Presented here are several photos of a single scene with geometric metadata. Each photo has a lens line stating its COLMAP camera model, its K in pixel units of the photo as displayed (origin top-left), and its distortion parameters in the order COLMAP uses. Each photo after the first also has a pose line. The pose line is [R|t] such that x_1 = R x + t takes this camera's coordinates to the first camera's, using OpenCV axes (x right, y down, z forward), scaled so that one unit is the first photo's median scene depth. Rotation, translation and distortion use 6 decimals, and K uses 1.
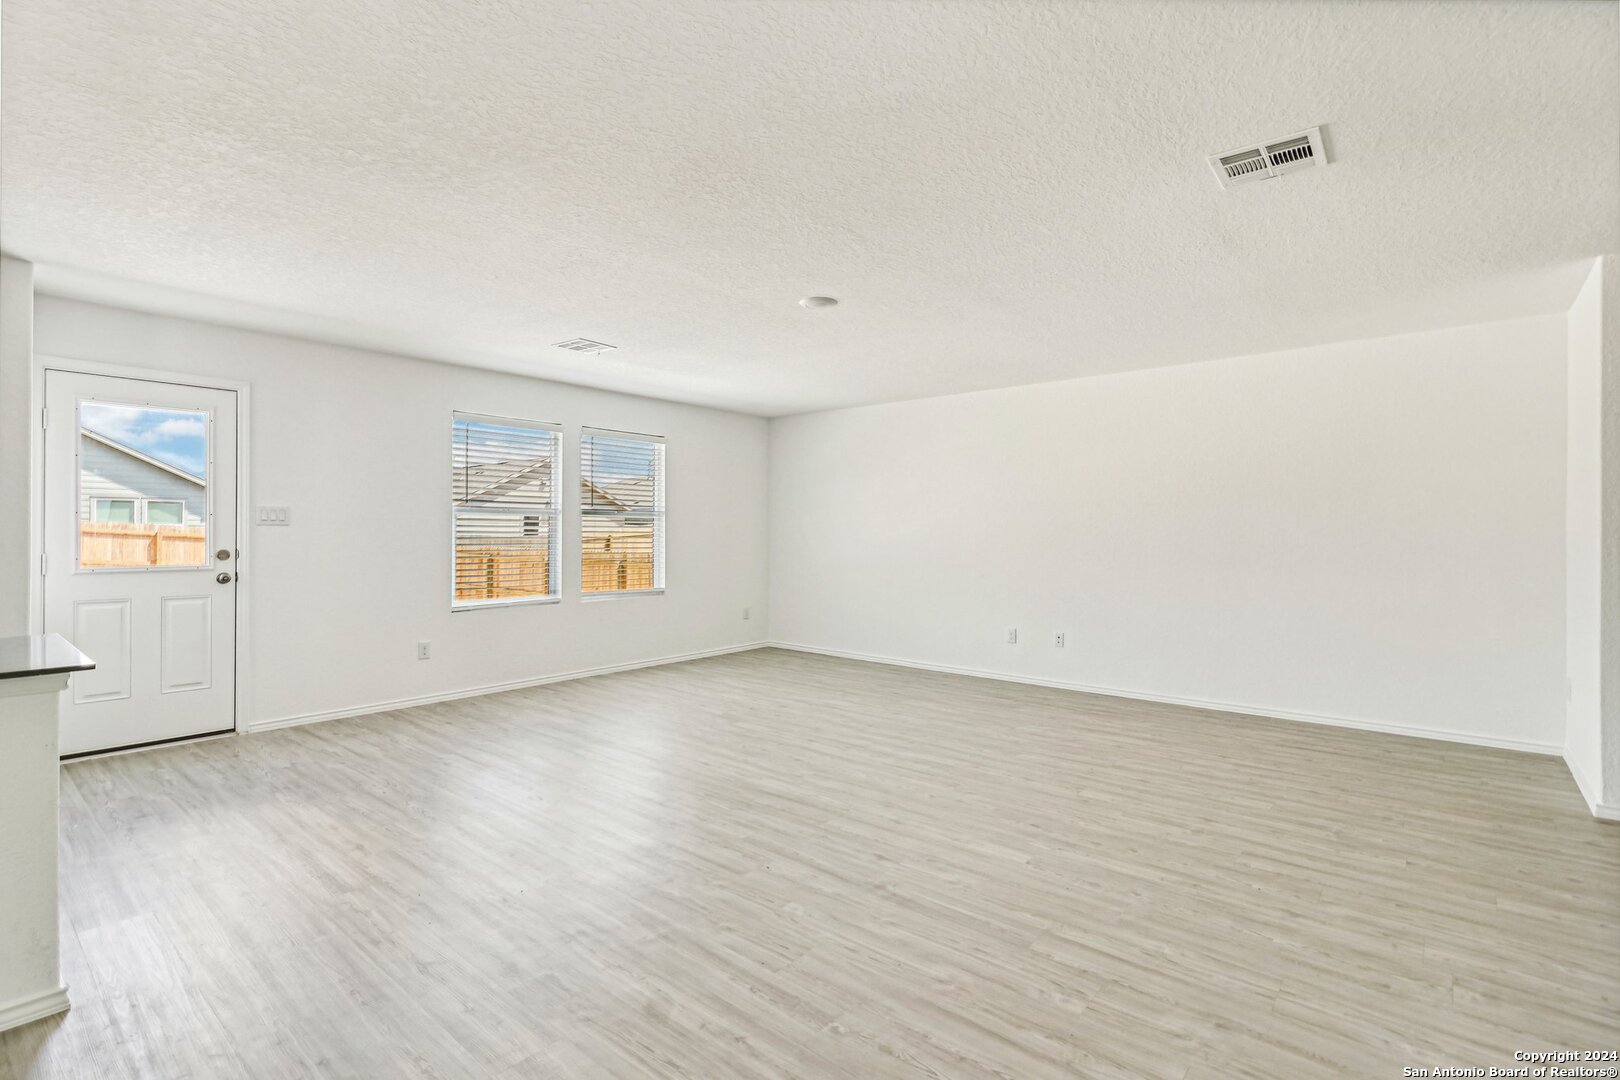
lens RADIAL K [[758.1, 0, 809.7], [0, 758.1, 532.3], [0, 0, 1]] dist [0.007353, 0.001976]
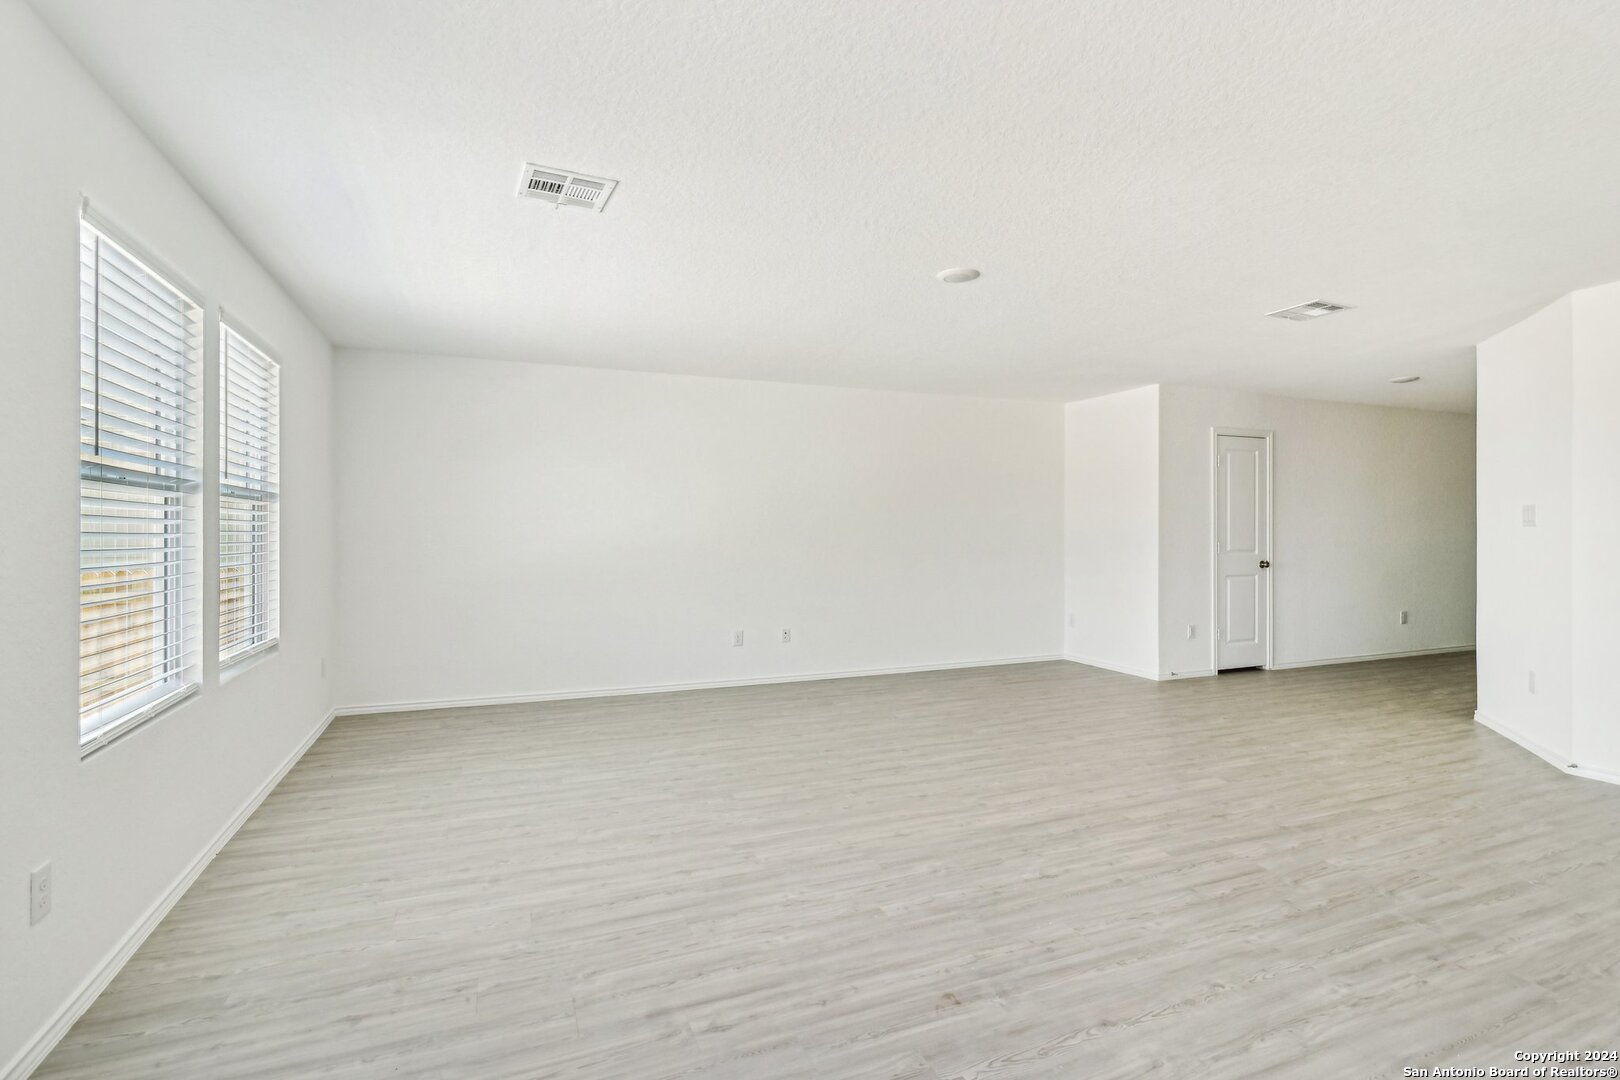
lens RADIAL K [[758.1, 0, 808.9], [0, 758.1, 543.9], [0, 0, 1]] dist [0.007353, 0.001976]
pose [[0.443224, -0.014964, 0.896286, -1.063967], [-0.006888, 0.999774, 0.020098, -0.013364], [-0.896385, -0.015081, 0.443021, 0.900518]]
